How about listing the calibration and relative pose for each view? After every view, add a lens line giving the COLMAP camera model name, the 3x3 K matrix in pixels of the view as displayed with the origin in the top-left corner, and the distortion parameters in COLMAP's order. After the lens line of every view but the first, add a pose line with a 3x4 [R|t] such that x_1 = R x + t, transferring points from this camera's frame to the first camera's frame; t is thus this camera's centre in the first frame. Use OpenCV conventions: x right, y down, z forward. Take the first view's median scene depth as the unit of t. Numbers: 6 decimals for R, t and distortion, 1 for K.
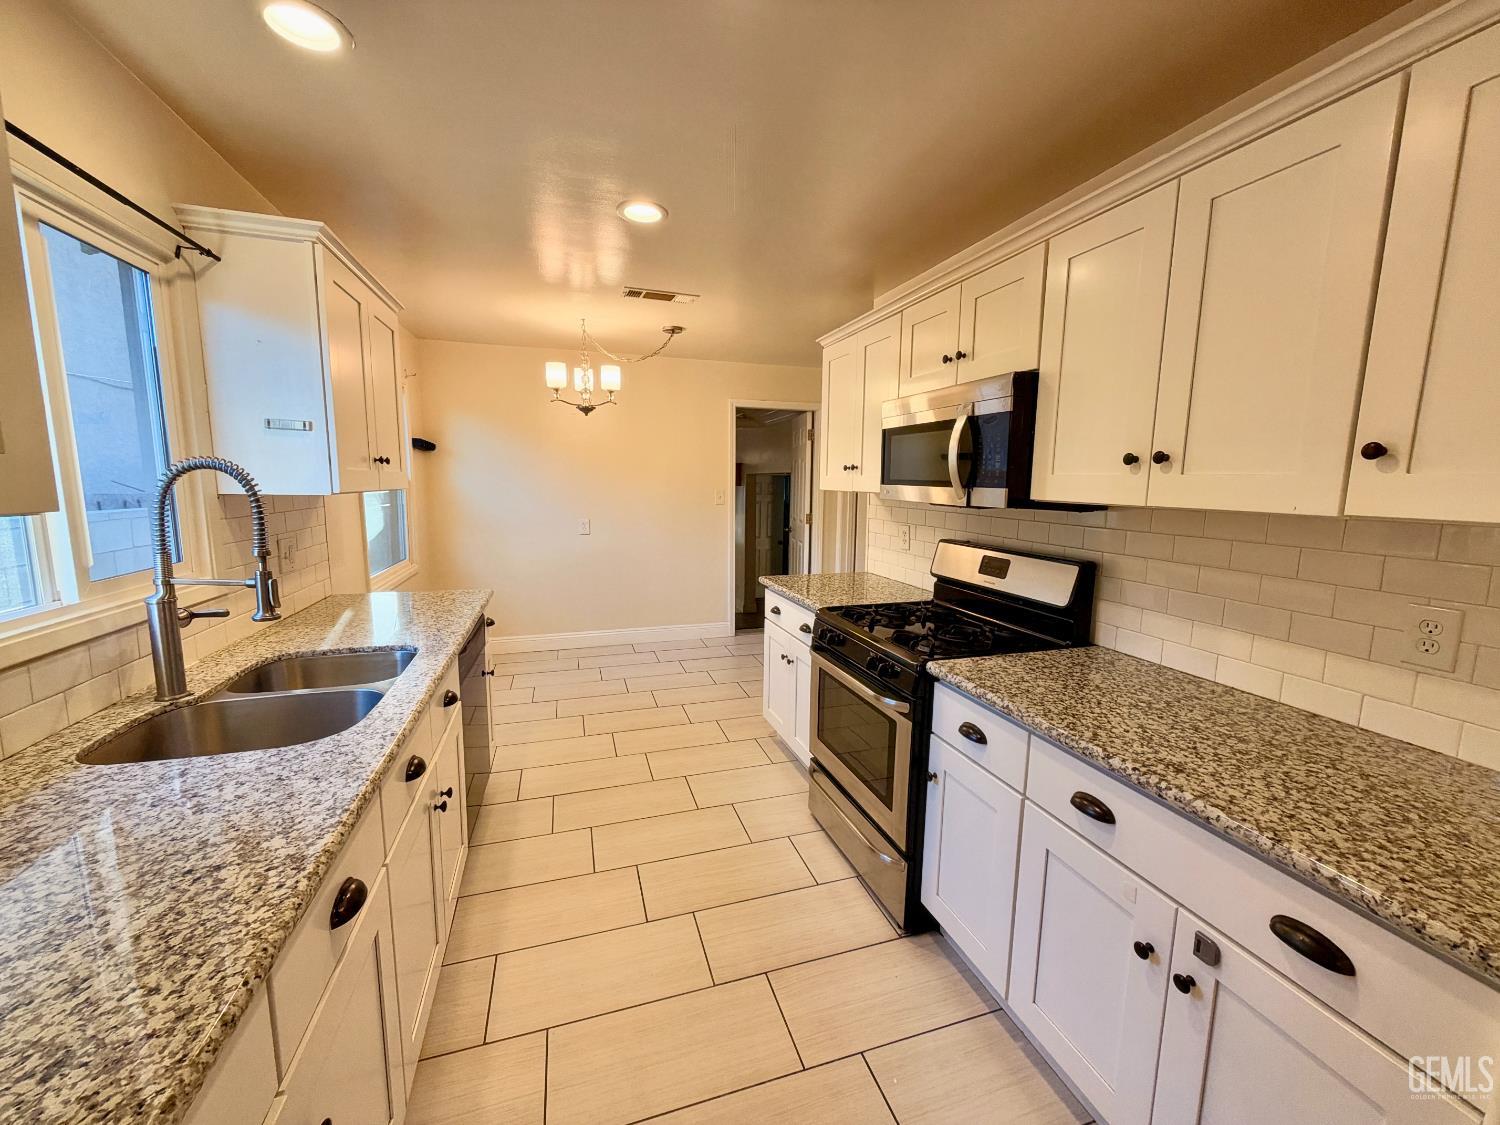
lens RADIAL K [[595.8, 0, 754.2], [0, 595.8, 561.4], [0, 0, 1]] dist [0.002817, -0.000020]
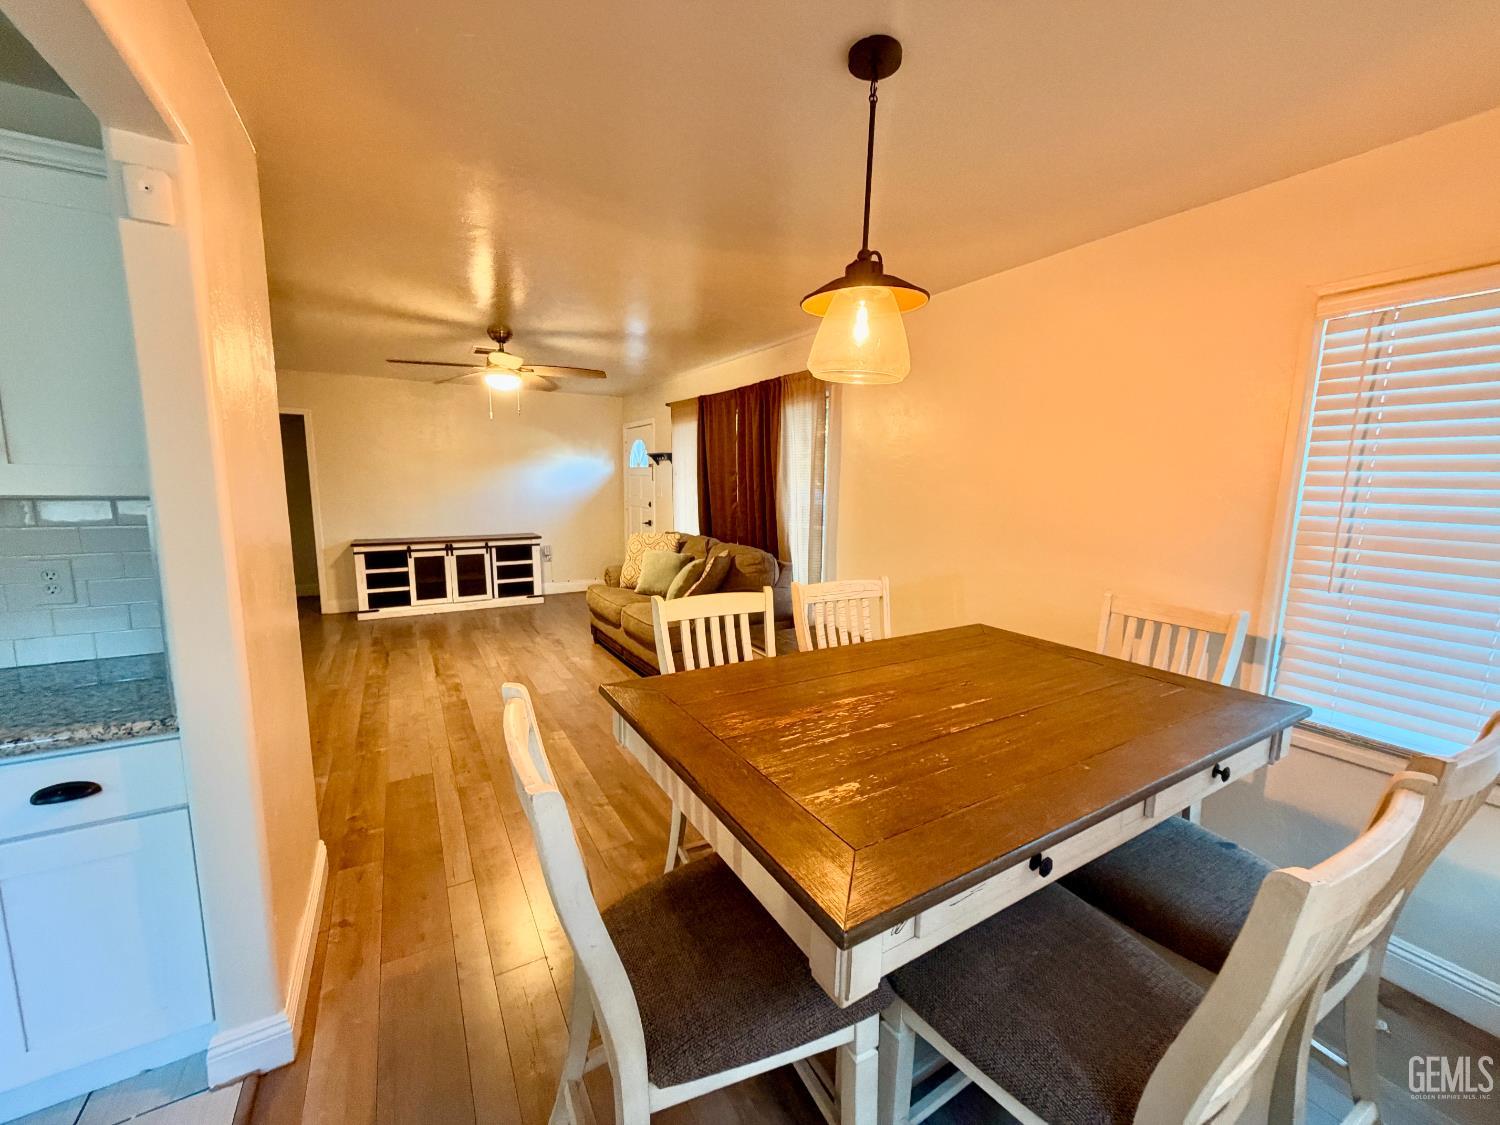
lens RADIAL K [[595.8, 0, 760.7], [0, 595.8, 561.0], [0, 0, 1]] dist [0.002817, -0.000020]
pose [[-0.225398, -0.147360, 0.963058, -0.353000], [0.119015, 0.976927, 0.177337, 0.017118], [-0.966970, 0.154590, -0.202660, -0.193714]]
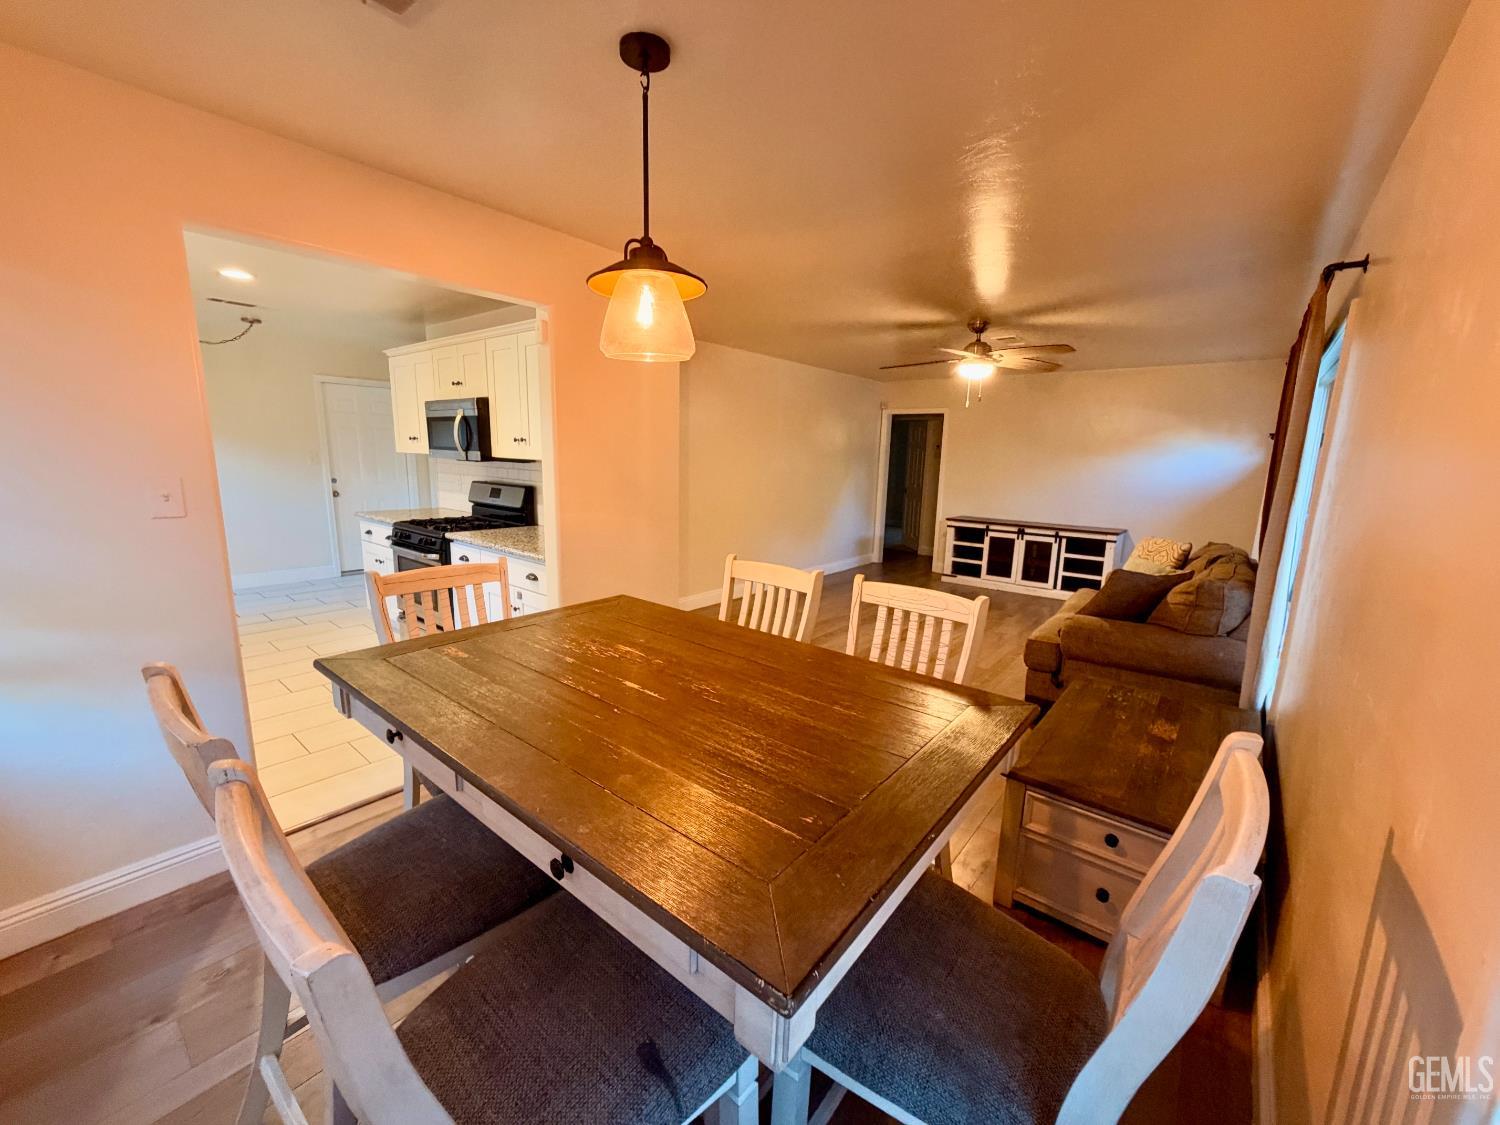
lens RADIAL K [[595.8, 0, 750.4], [0, 595.8, 560.4], [0, 0, 1]] dist [0.002817, -0.000020]
pose [[0.838731, -0.083897, 0.538044, 0.046693], [0.056650, 0.996142, 0.067020, 0.173247], [-0.541591, -0.025732, 0.840248, -1.289113]]
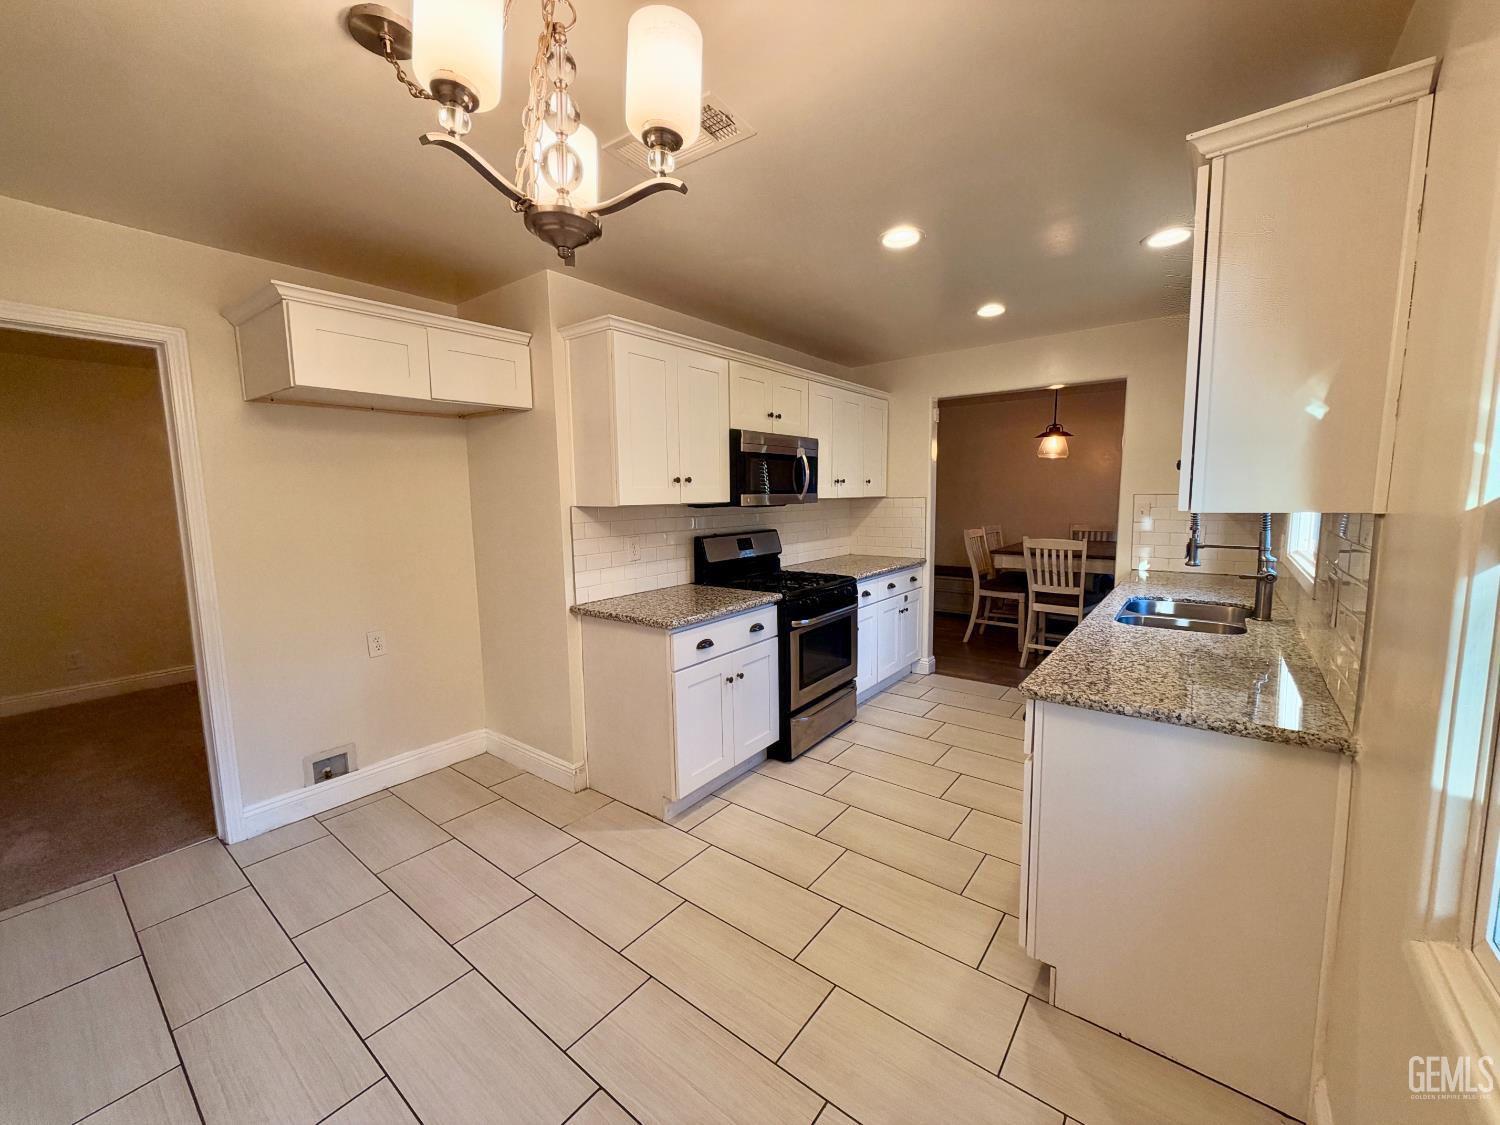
lens RADIAL K [[595.8, 0, 742.5], [0, 595.8, 557.5], [0, 0, 1]] dist [0.002817, -0.000020]
pose [[-0.556186, -0.099004, 0.825140, -1.143953], [0.123622, 0.971976, 0.199949, -0.341006], [-0.821812, 0.213215, -0.528361, 2.300462]]
